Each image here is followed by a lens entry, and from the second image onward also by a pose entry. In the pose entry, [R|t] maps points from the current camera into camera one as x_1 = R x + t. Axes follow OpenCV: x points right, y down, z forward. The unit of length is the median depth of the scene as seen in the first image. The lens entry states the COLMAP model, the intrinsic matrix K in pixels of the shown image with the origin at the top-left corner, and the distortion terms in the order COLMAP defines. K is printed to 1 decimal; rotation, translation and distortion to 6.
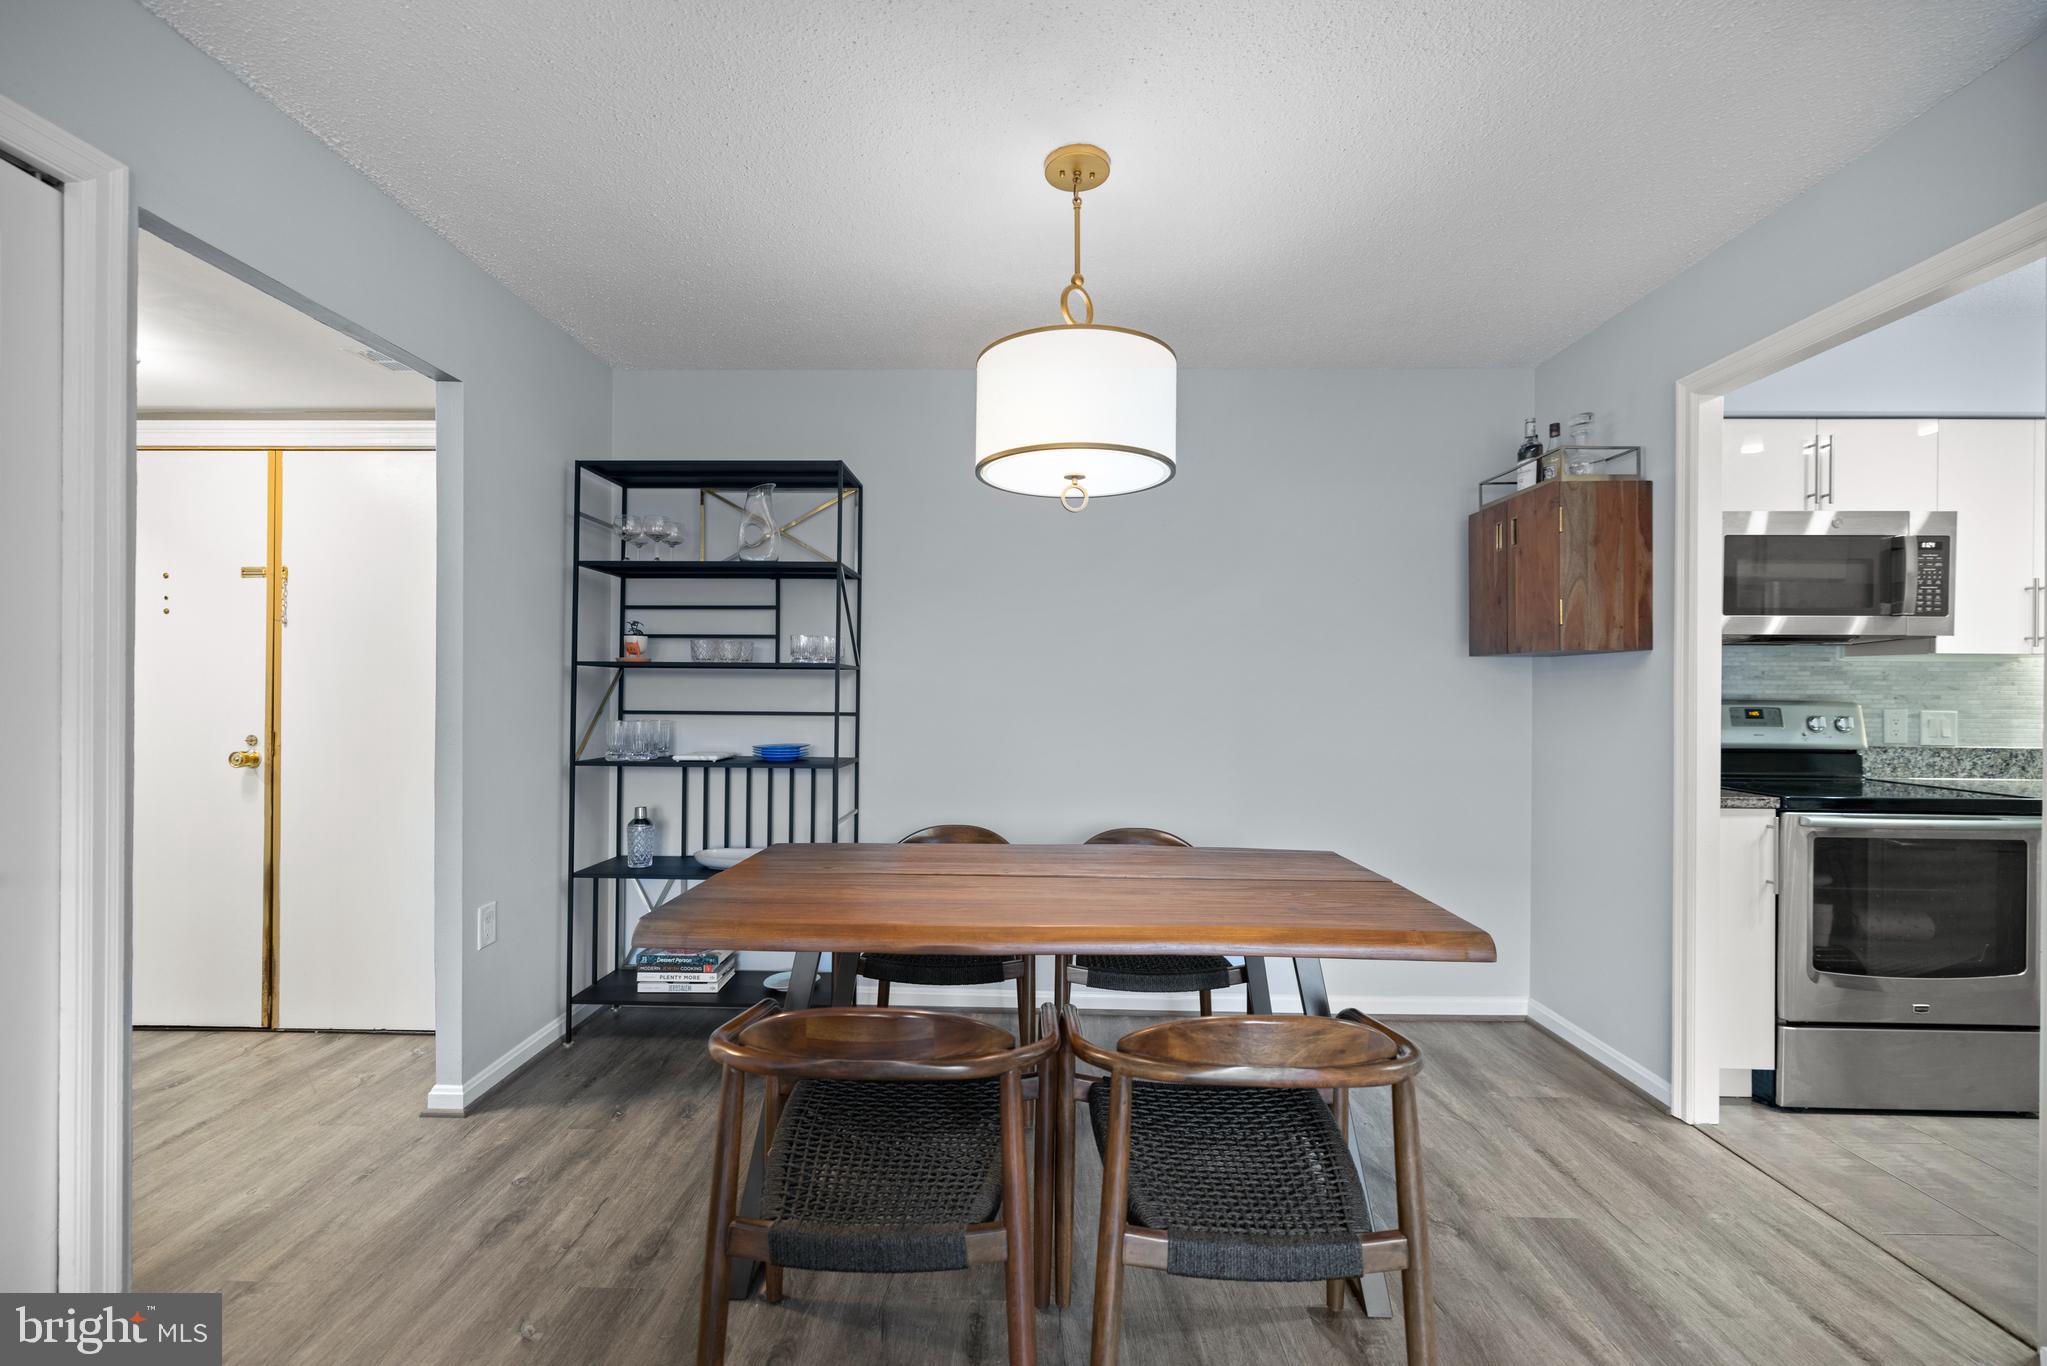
lens RADIAL K [[880.7, 0, 988.8], [0, 880.7, 686.9], [0, 0, 1]] dist [0.001417, -0.000381]
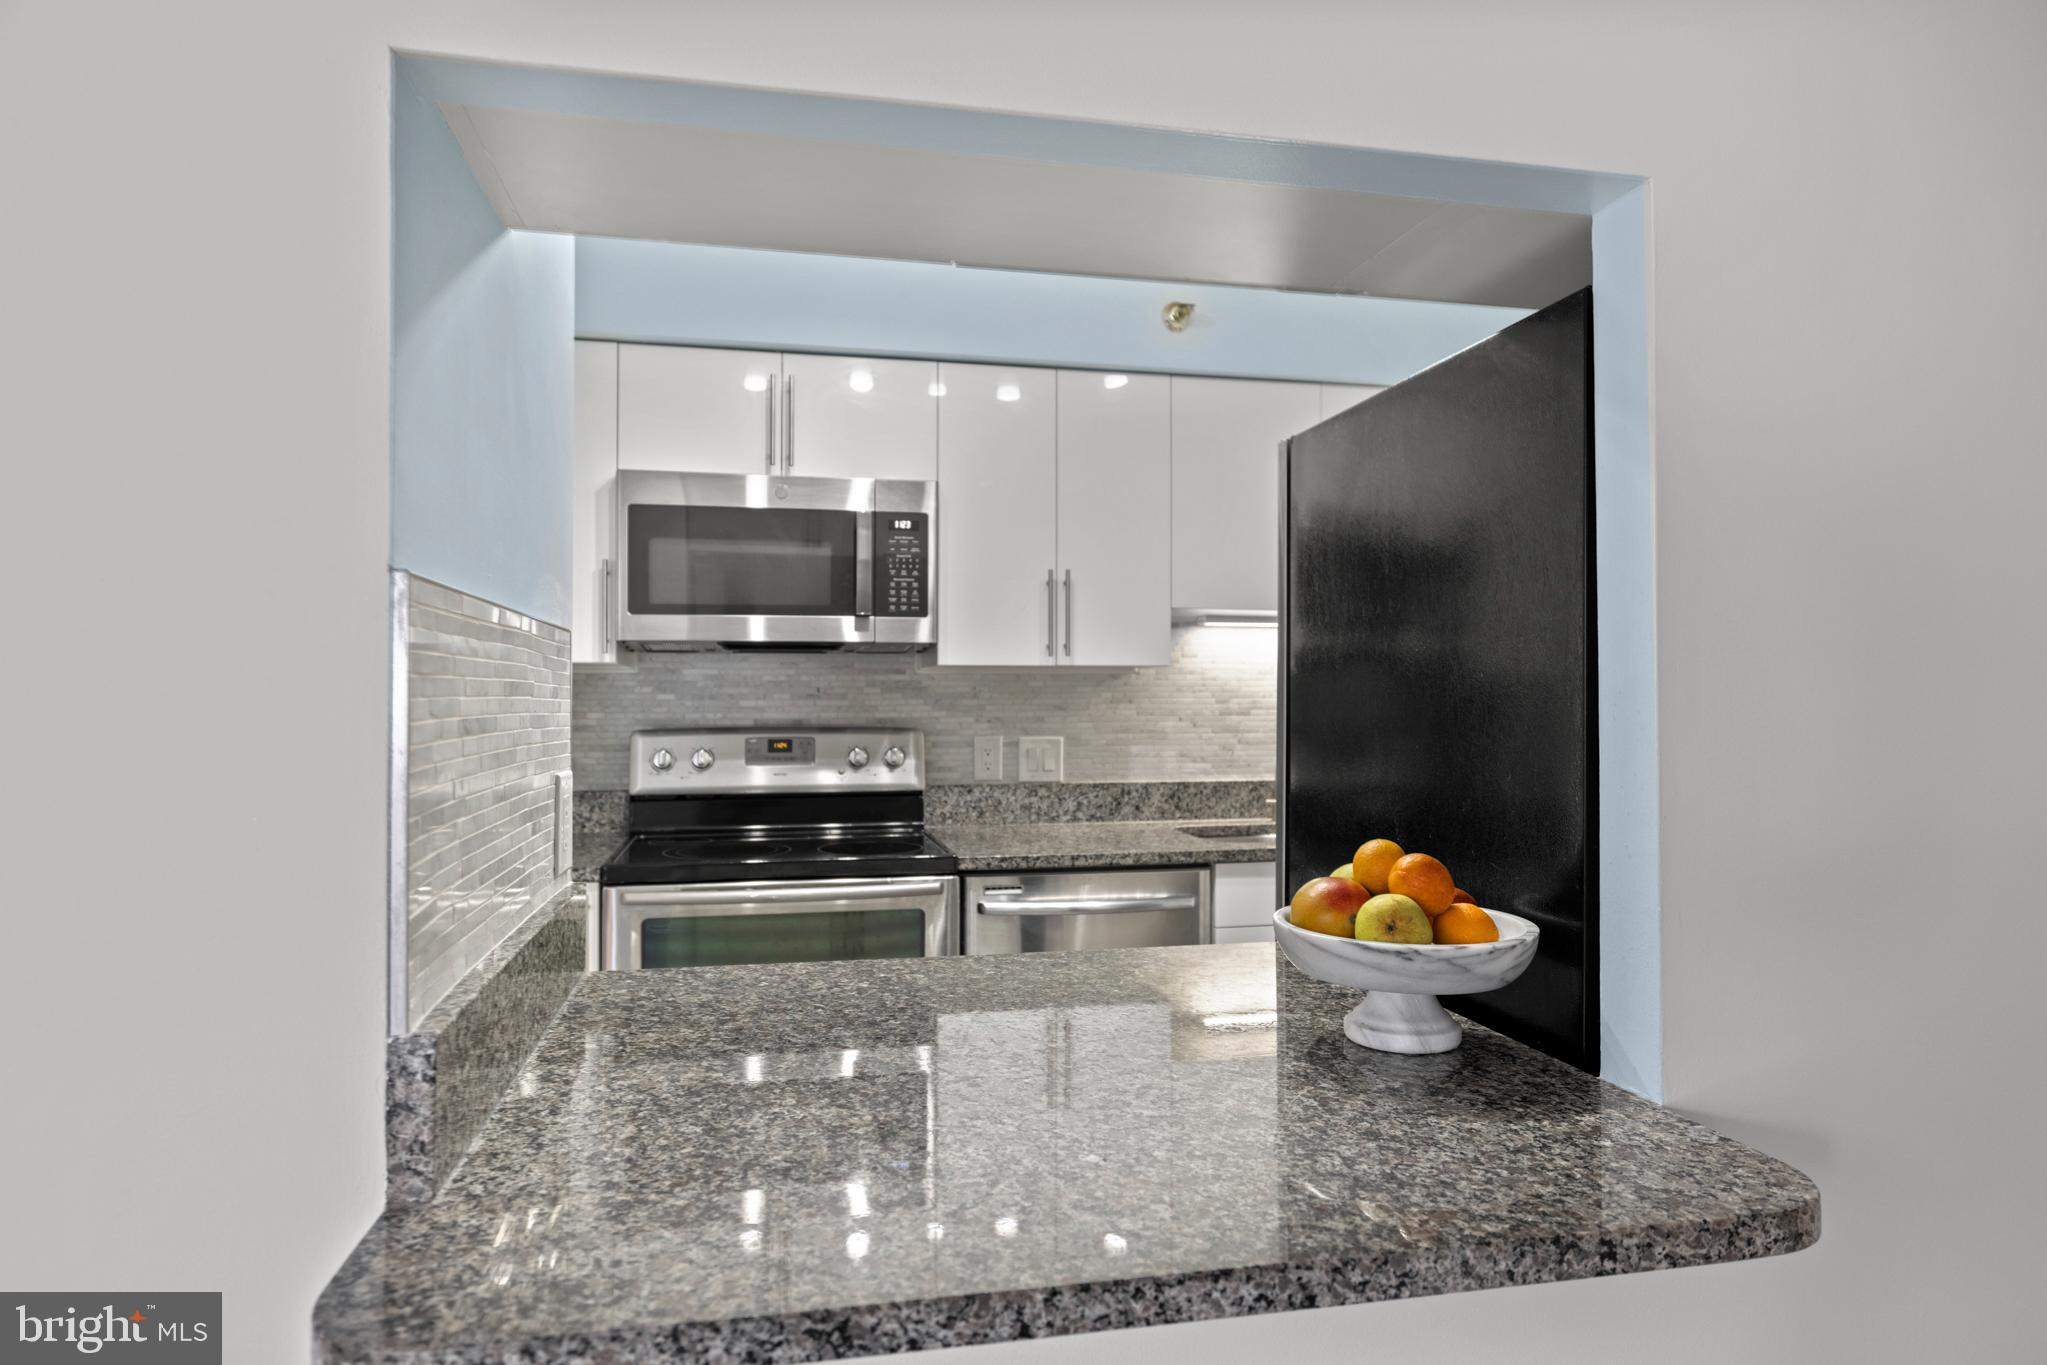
lens RADIAL K [[1229.5, 0, 1015.2], [0, 1229.5, 683.5], [0, 0, 1]] dist [-0.002065, -0.000172]
pose [[0.973732, -0.007053, 0.227589, 0.827785], [0.009066, 0.999928, -0.007803, -0.012135], [-0.227518, 0.009662, 0.973726, -0.054929]]
